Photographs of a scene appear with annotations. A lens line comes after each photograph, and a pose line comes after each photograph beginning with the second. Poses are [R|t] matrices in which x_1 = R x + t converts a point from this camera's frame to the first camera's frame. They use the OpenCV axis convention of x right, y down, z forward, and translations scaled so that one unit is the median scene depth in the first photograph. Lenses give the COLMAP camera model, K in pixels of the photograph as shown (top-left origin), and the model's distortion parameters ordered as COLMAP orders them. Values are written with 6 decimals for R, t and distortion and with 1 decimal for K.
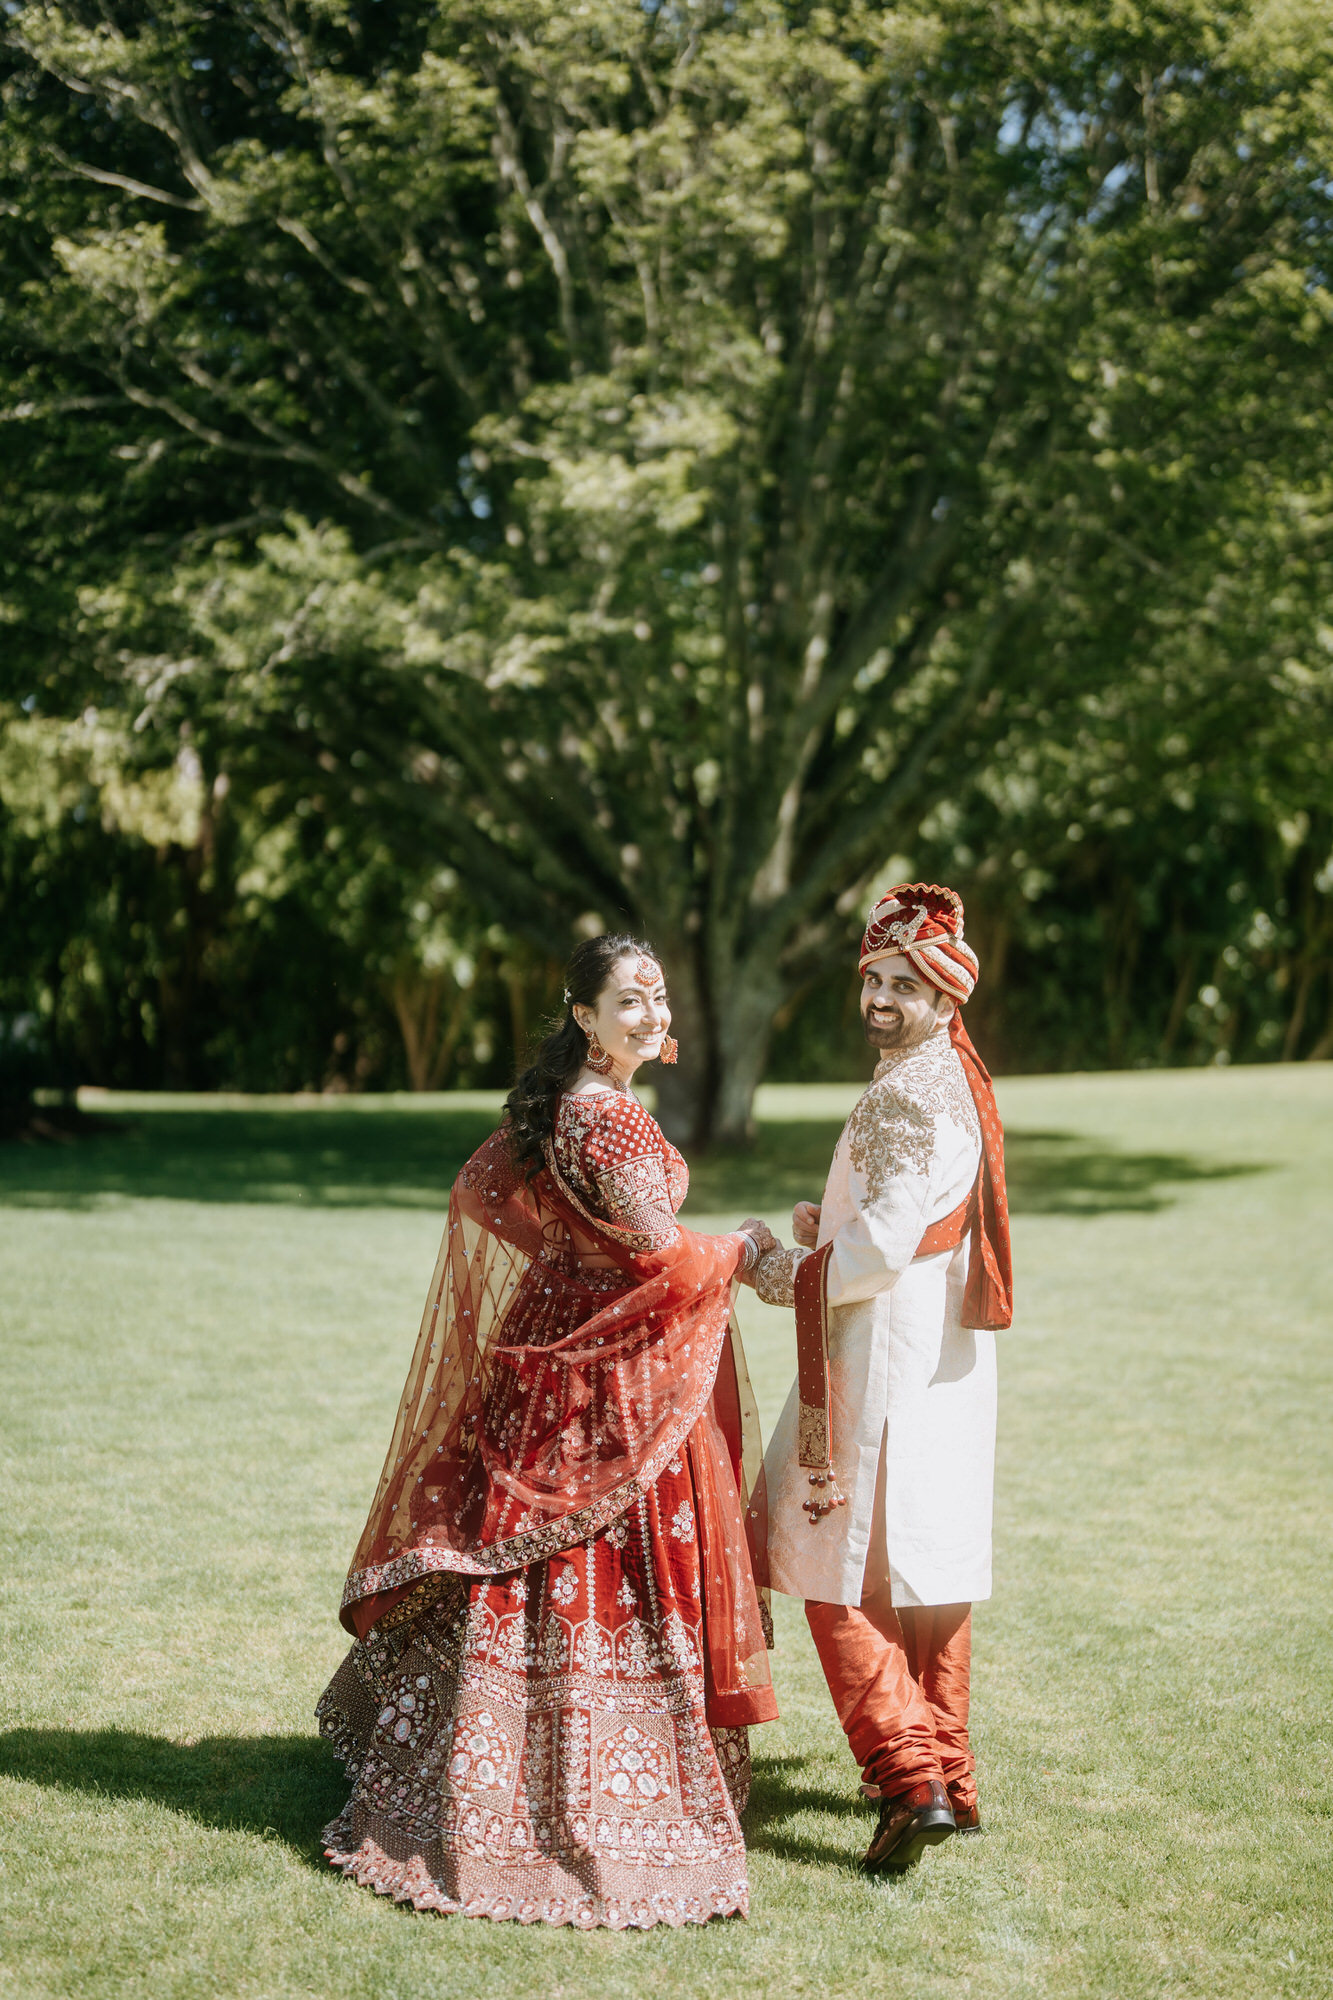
lens RADIAL K [[3010.4, 0, 666.5], [0, 3010.4, 1000.0], [0, 0, 1]] dist [-0.102535, 0.801274]
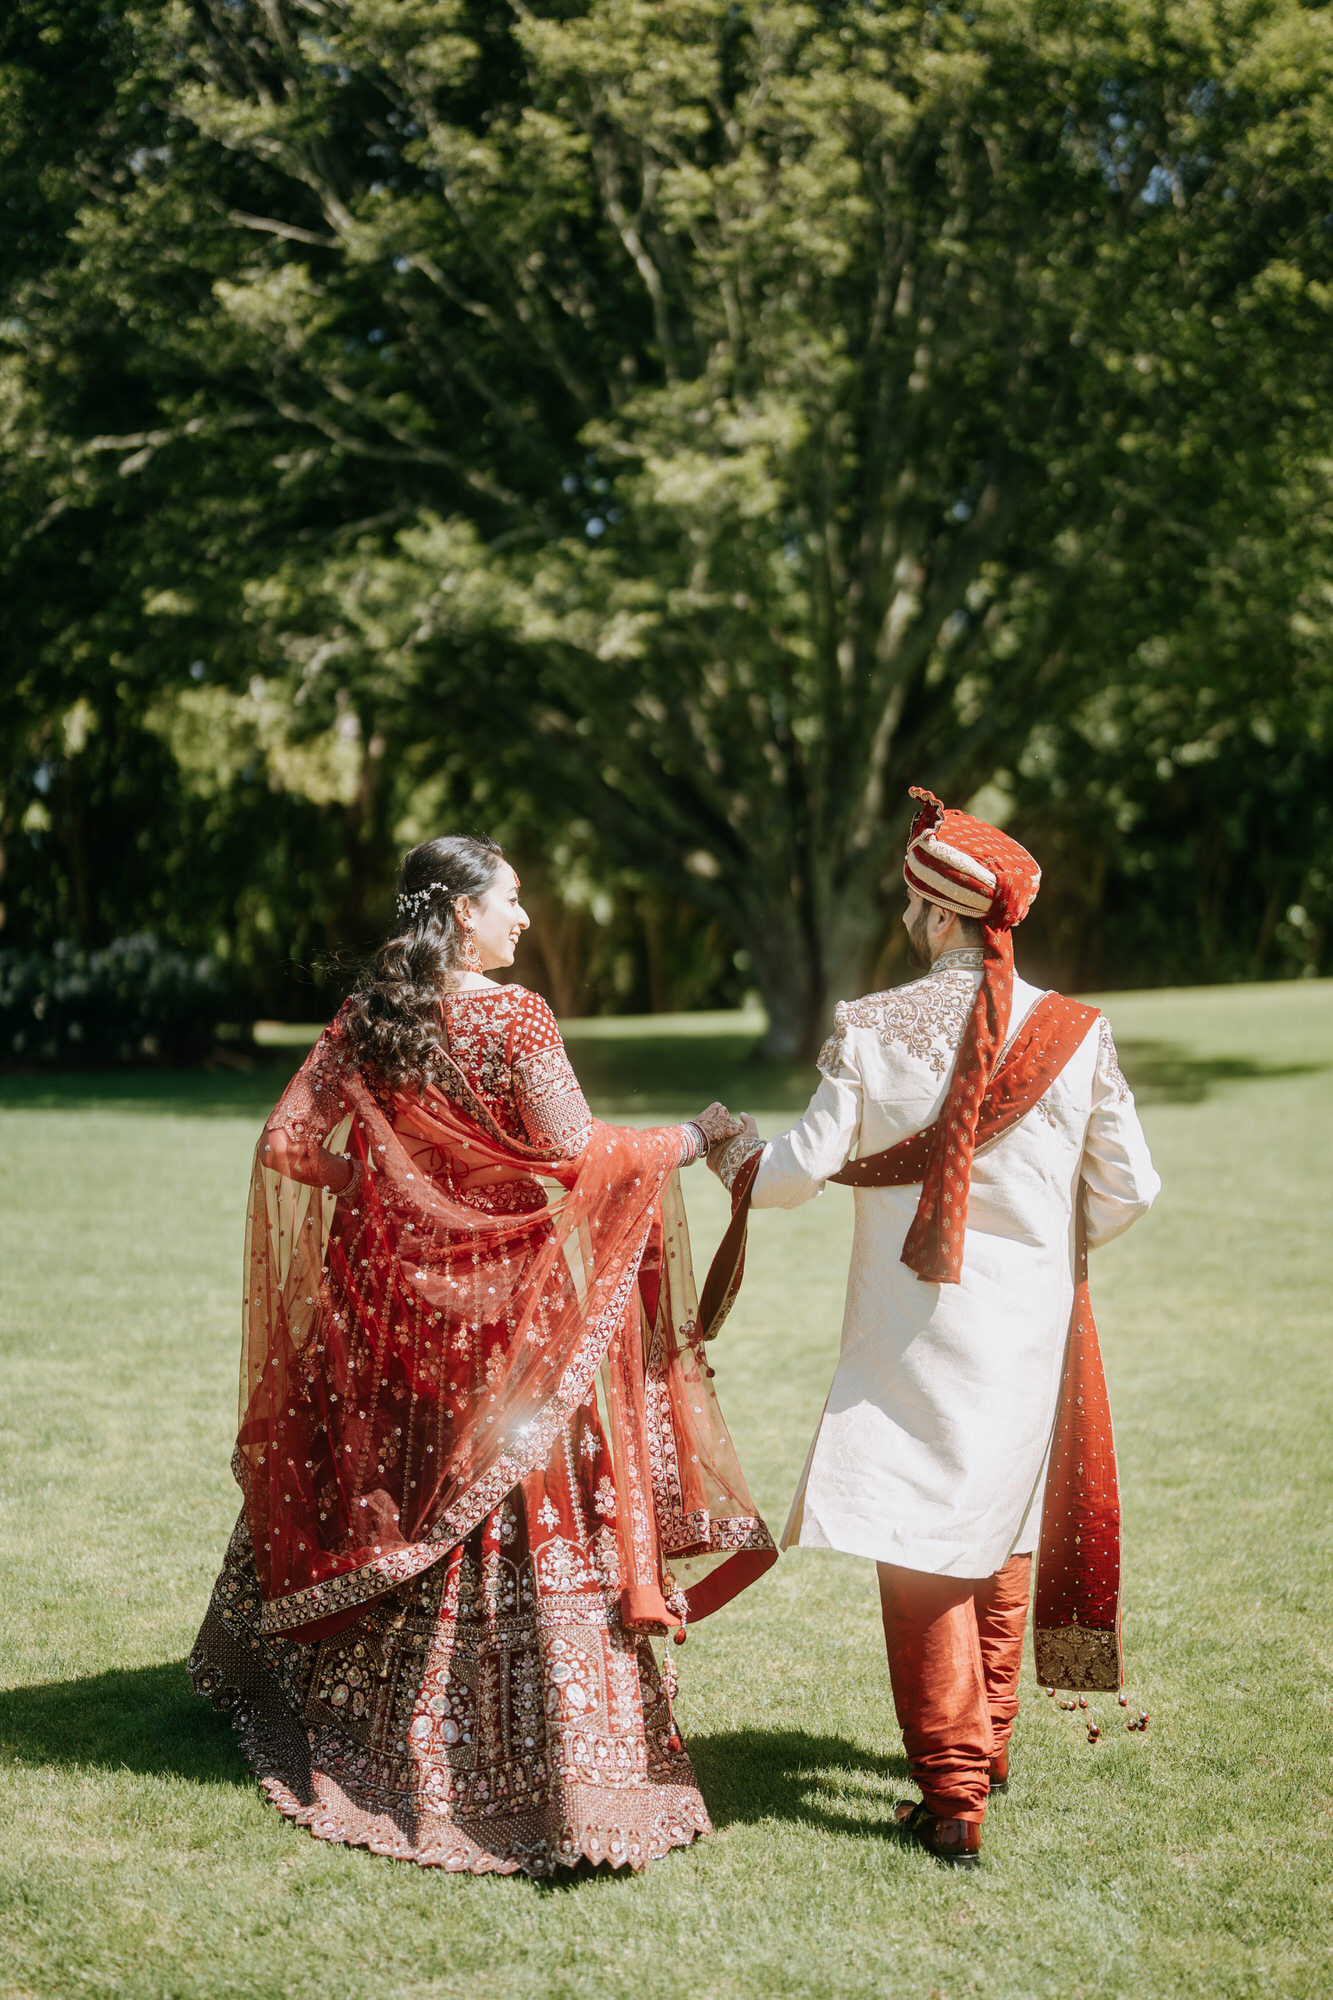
lens RADIAL K [[3051.4, 0, 664.1], [0, 3051.4, 1106.8], [0, 0, 1]] dist [-0.185404, 0.990965]
pose [[0.998001, -0.021739, -0.059344, 0.030415], [0.024912, 0.998270, 0.053265, 0.006067], [0.058084, -0.054637, 0.996815, -0.164345]]
